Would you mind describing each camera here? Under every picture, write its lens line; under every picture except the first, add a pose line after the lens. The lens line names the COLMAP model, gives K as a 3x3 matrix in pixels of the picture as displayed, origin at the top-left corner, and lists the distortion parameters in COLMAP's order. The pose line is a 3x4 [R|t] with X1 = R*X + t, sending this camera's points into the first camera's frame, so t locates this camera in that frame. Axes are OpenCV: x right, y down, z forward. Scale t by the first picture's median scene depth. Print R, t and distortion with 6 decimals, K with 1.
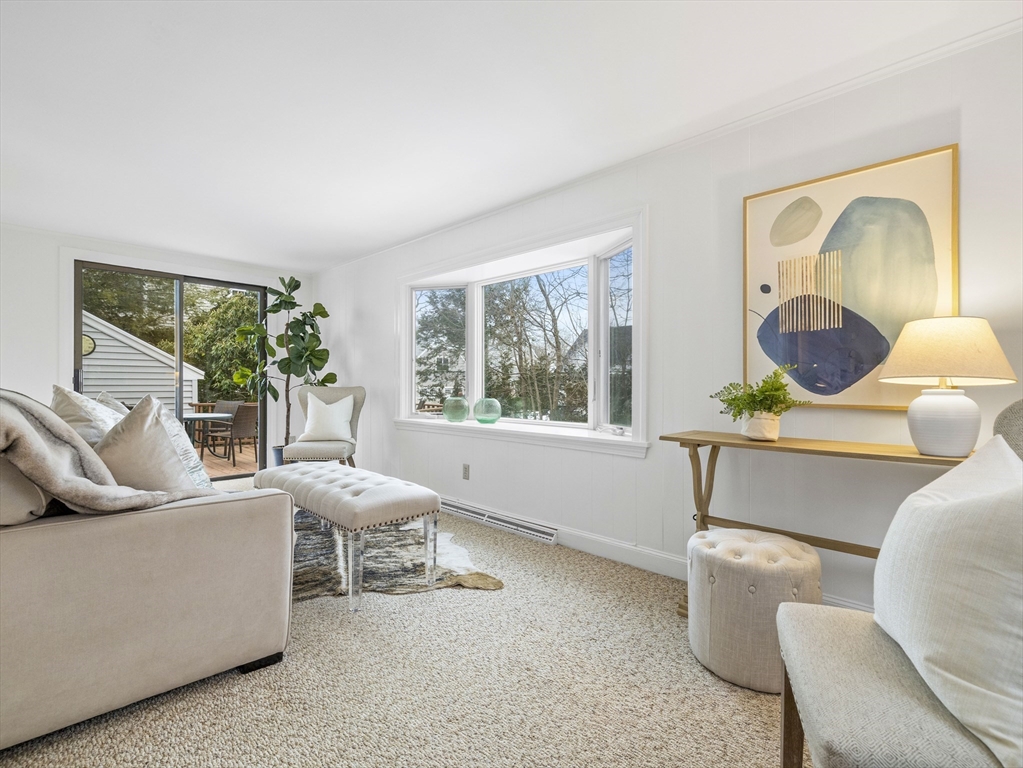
lens RADIAL K [[482.5, 0, 507.9], [0, 482.5, 383.5], [0, 0, 1]] dist [-0.003252, 0.000978]
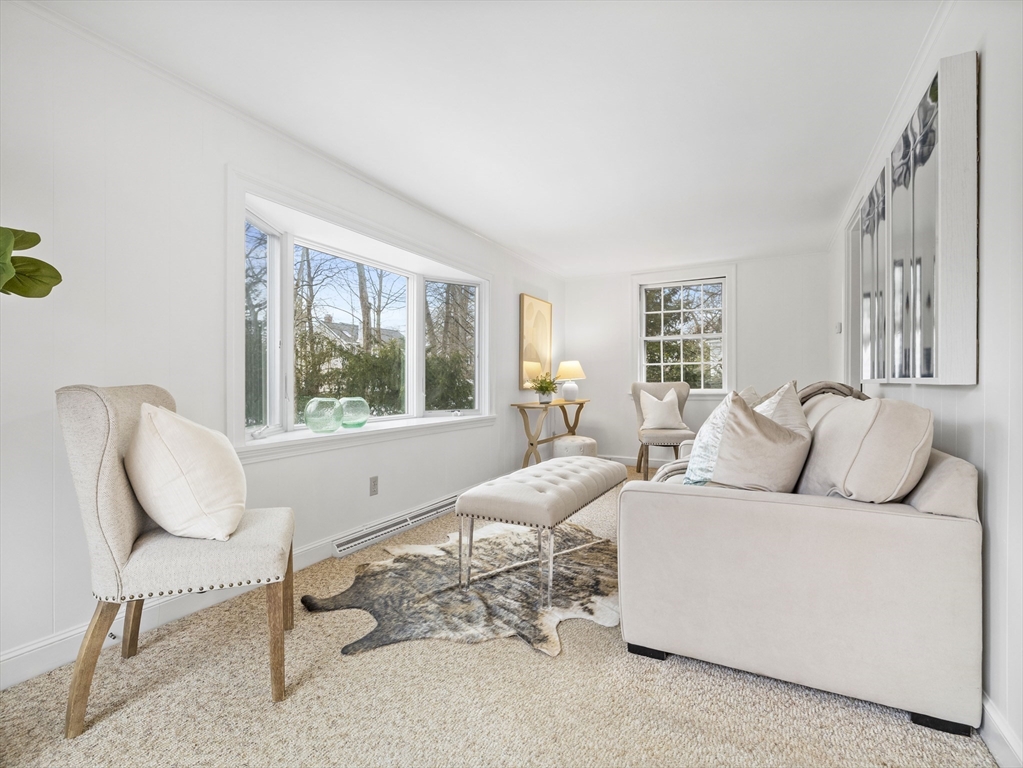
lens RADIAL K [[482.5, 0, 508.7], [0, 482.5, 382.2], [0, 0, 1]] dist [-0.003252, 0.000978]
pose [[-0.275584, -0.003550, 0.961271, -1.008710], [-0.000810, 0.999994, 0.003461, 0.002302], [-0.961277, 0.000175, -0.275585, 1.073792]]
